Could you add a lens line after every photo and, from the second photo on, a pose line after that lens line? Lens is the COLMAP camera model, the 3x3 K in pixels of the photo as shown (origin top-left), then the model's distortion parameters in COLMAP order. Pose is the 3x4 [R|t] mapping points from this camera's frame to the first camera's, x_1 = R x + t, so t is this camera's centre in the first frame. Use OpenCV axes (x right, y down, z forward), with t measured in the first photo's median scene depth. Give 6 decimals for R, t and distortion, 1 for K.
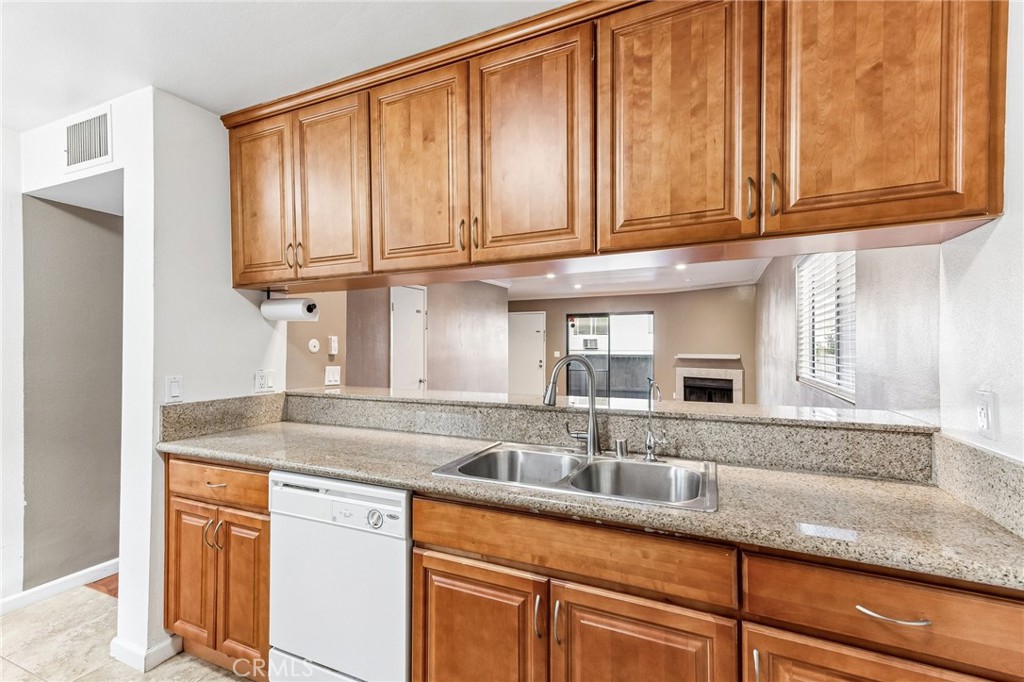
lens RADIAL K [[460.2, 0, 509.0], [0, 460.2, 344.5], [0, 0, 1]] dist [0.016747, 0.002486]
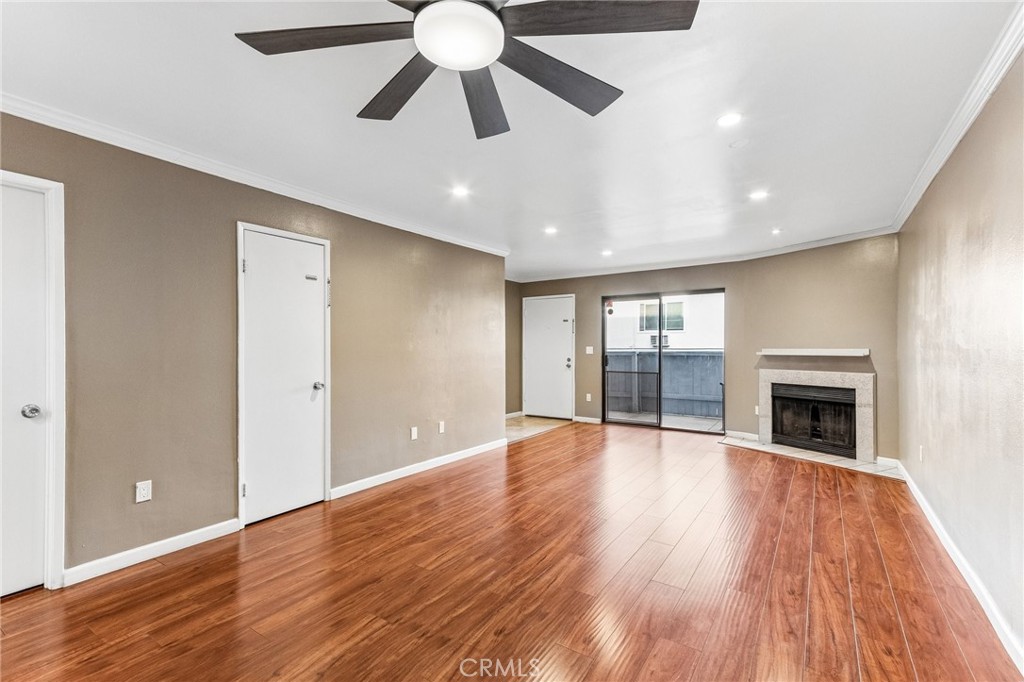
lens RADIAL K [[460.2, 0, 503.3], [0, 460.2, 345.1], [0, 0, 1]] dist [0.016747, 0.002486]
pose [[0.983761, -0.001762, -0.179474, 0.112435], [0.001974, 0.999998, 0.001003, 0.013024], [0.179472, -0.001341, 0.983762, 0.259505]]
